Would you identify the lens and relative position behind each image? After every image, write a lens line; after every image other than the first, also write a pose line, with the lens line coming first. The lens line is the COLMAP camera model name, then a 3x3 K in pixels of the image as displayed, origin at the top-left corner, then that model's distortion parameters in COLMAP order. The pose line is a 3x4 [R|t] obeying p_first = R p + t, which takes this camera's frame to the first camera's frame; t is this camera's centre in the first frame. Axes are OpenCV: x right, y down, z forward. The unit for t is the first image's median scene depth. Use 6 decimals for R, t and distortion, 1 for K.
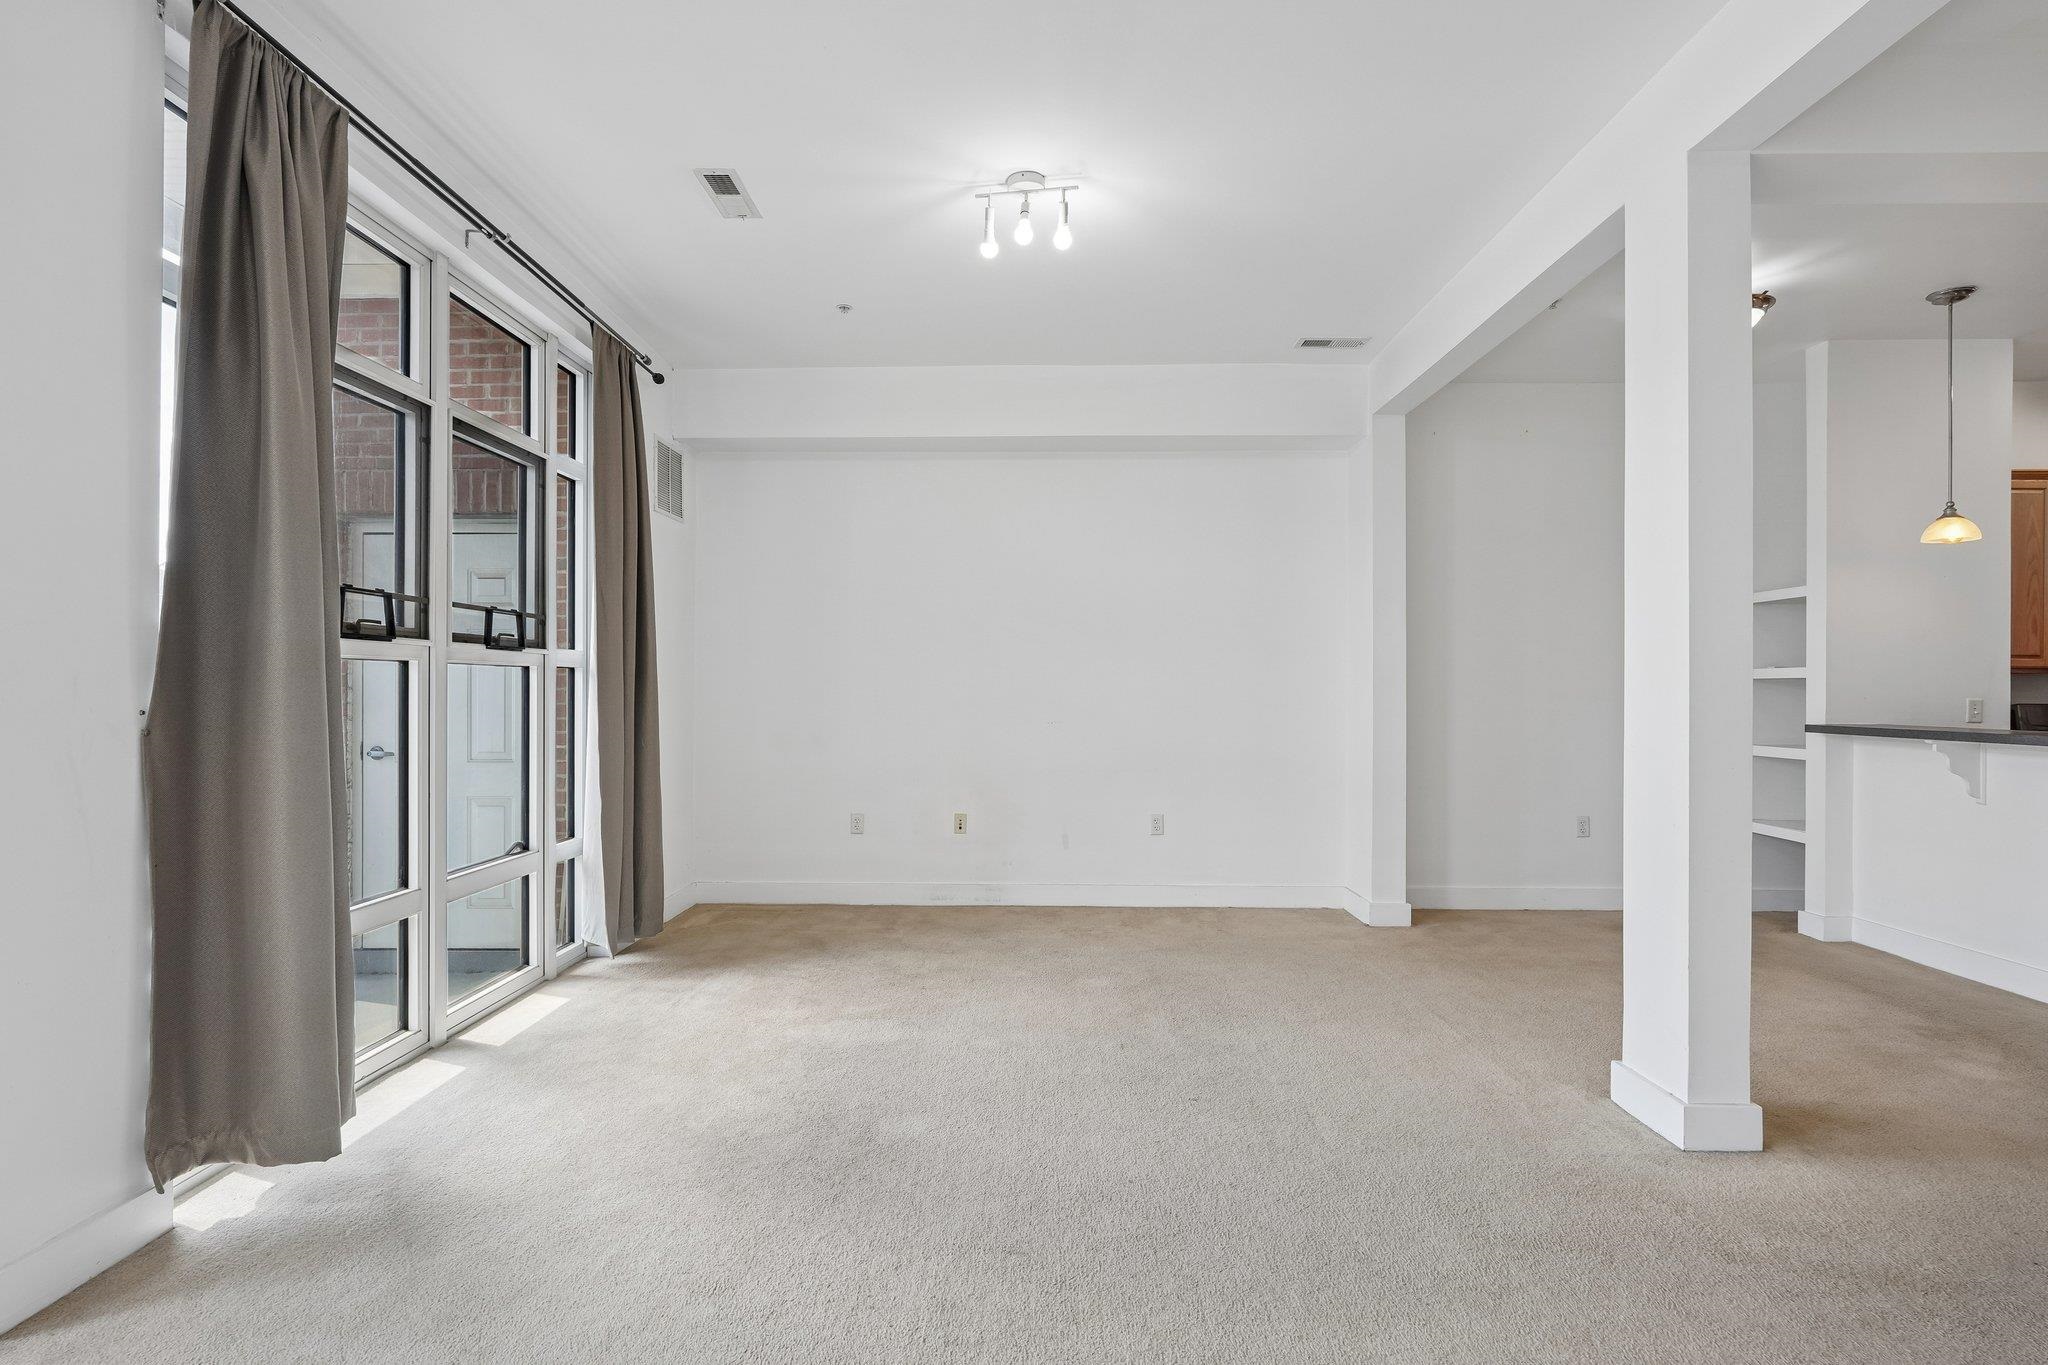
lens RADIAL K [[984.3, 0, 1025.1], [0, 984.3, 685.4], [0, 0, 1]] dist [-0.004877, 0.001732]
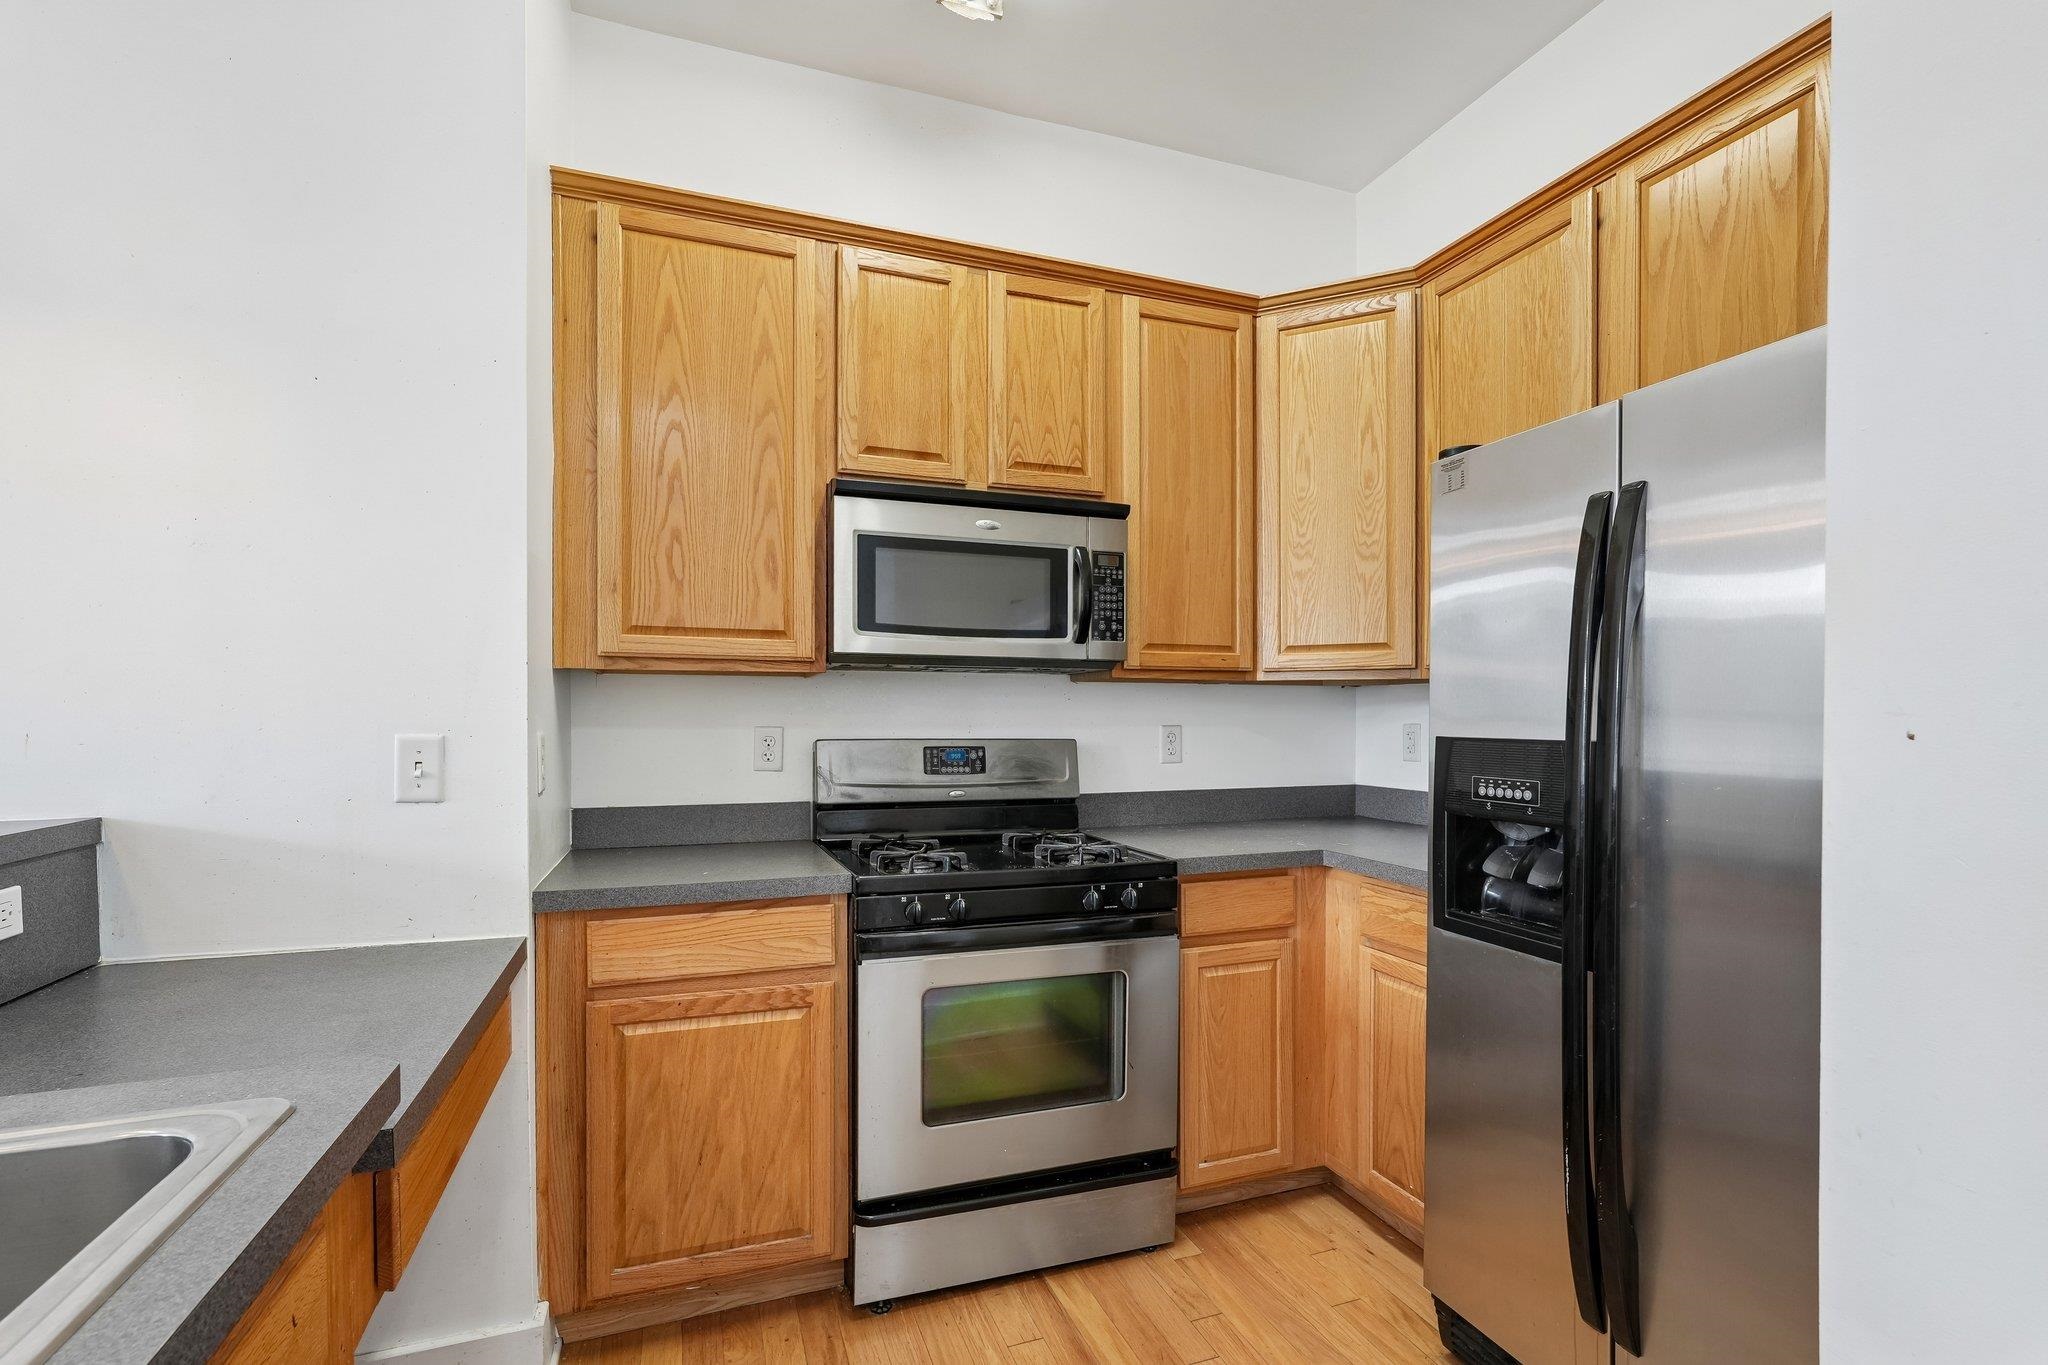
lens RADIAL K [[892.5, 0, 1023.4], [0, 892.5, 726.9], [0, 0, 1]] dist [-0.001701, -0.000045]
pose [[0.931983, -0.007836, 0.362417, 1.195849], [0.001074, 0.999822, 0.018855, 0.005480], [-0.362500, -0.017184, 0.931825, 0.708642]]
